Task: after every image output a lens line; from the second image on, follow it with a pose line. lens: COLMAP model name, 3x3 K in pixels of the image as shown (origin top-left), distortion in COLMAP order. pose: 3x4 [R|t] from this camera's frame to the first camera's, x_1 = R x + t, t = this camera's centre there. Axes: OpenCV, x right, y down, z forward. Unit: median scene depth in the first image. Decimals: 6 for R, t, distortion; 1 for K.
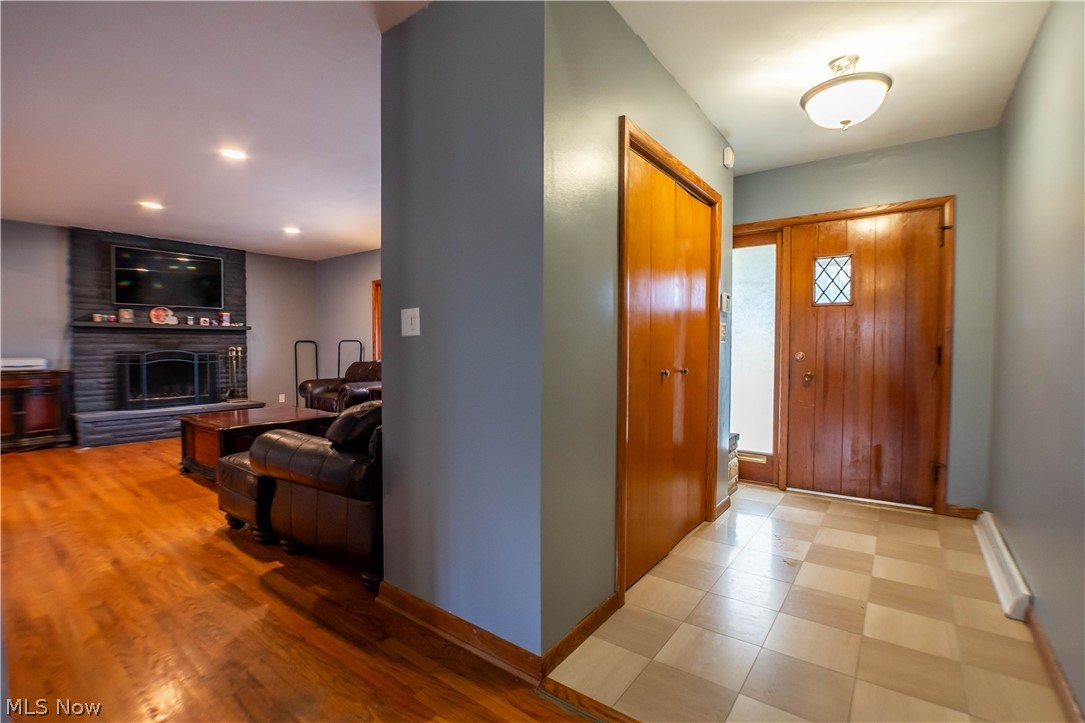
lens RADIAL K [[489.1, 0, 536.6], [0, 489.1, 360.6], [0, 0, 1]] dist [-0.037511, 0.000256]
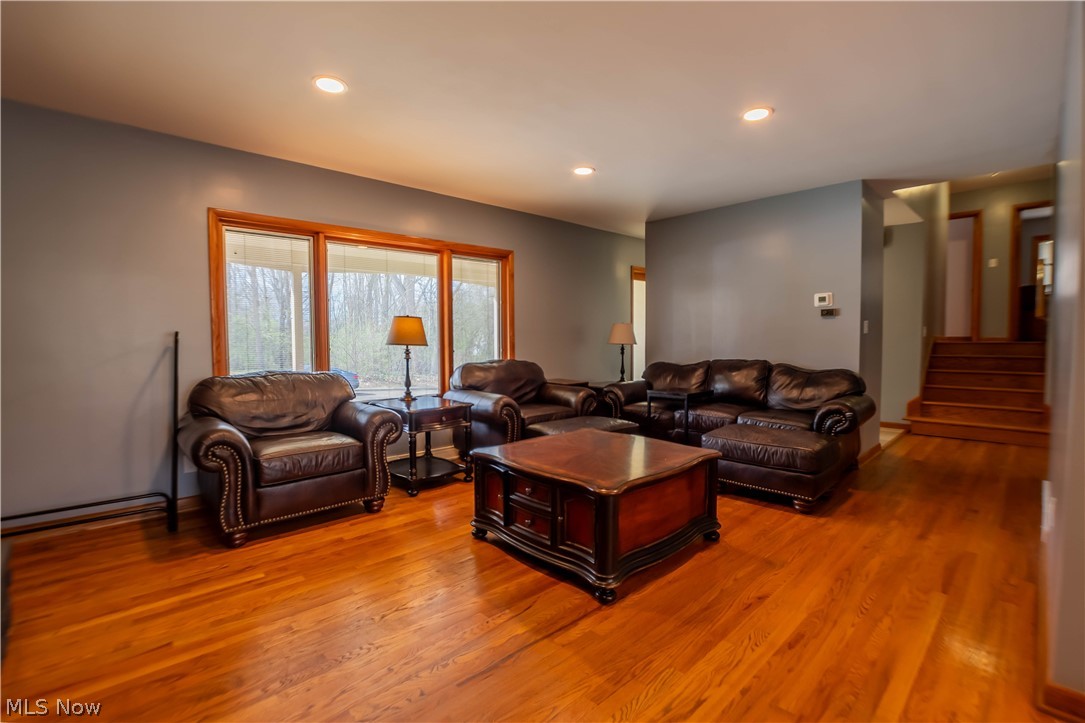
lens RADIAL K [[489.1, 0, 536.6], [0, 489.1, 360.6], [0, 0, 1]] dist [-0.037511, 0.000256]
pose [[0.162063, -0.047096, 0.985656, -0.874387], [0.035642, 0.998488, 0.041848, -0.025128], [-0.986137, 0.028349, 0.163496, 0.702377]]
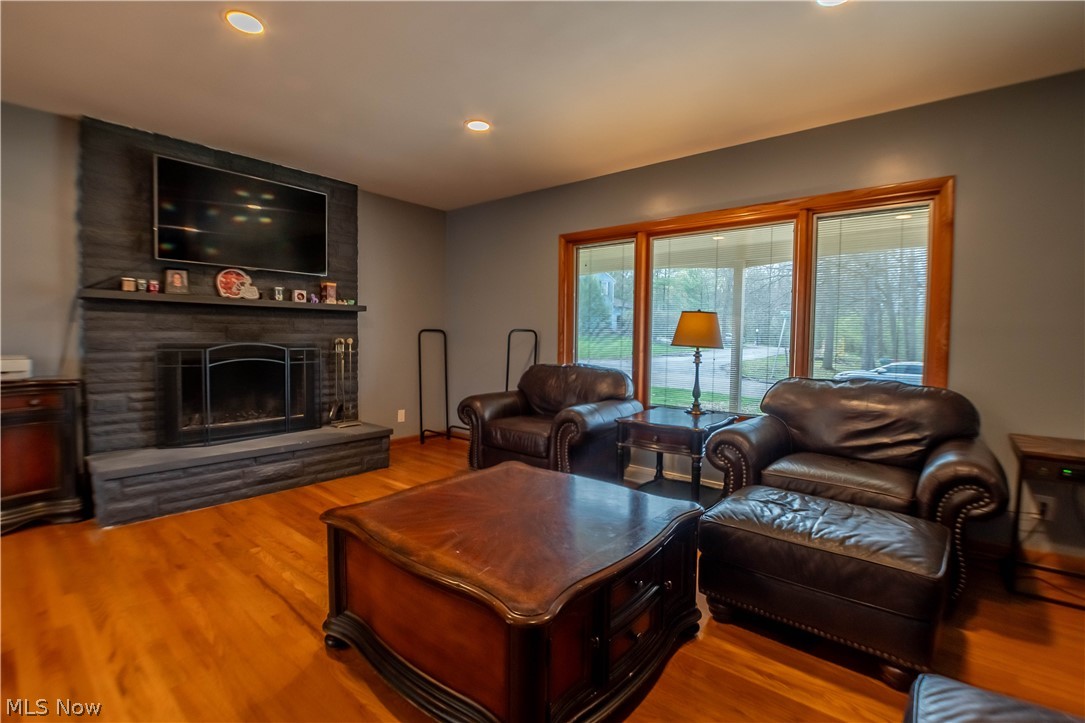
lens RADIAL K [[489.1, 0, 536.6], [0, 489.1, 360.6], [0, 0, 1]] dist [-0.037511, 0.000256]
pose [[0.998967, 0.014676, -0.042999, -0.390662], [-0.013873, 0.999725, 0.018920, -0.016218], [0.043265, -0.018304, 0.998896, 0.426678]]
